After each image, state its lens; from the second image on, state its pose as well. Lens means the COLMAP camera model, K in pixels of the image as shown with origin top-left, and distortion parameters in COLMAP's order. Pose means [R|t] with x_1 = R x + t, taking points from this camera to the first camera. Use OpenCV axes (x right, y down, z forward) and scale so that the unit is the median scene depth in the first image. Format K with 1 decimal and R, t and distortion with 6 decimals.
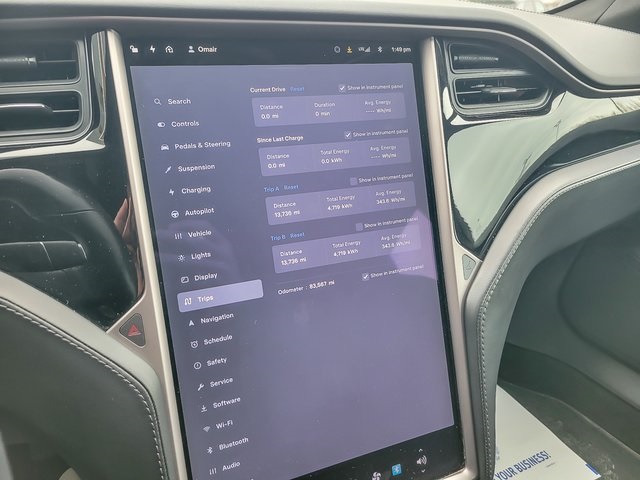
lens RADIAL K [[473.9, 0, 316.3], [0, 473.9, 244.3], [0, 0, 1]] dist [0.012692, -0.003360]
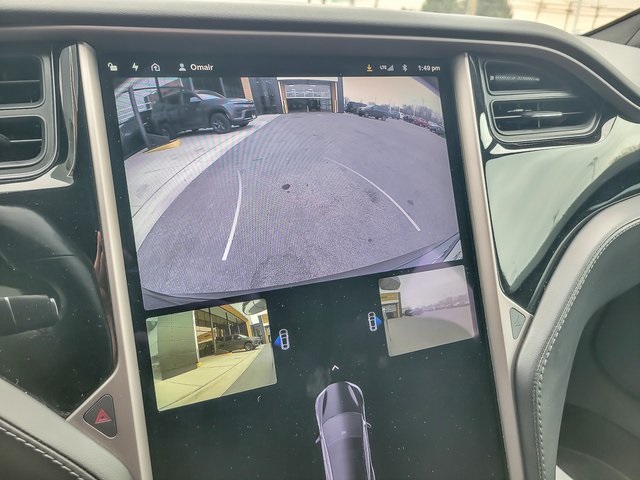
lens RADIAL K [[472.6, 0, 314.3], [0, 472.6, 248.3], [0, 0, 1]] dist [0.002644, 0.000510]
pose [[0.999781, -0.010140, -0.018318, -0.016015], [0.008821, 0.997457, -0.070718, -0.027243], [0.018989, 0.070540, 0.997328, 0.166977]]
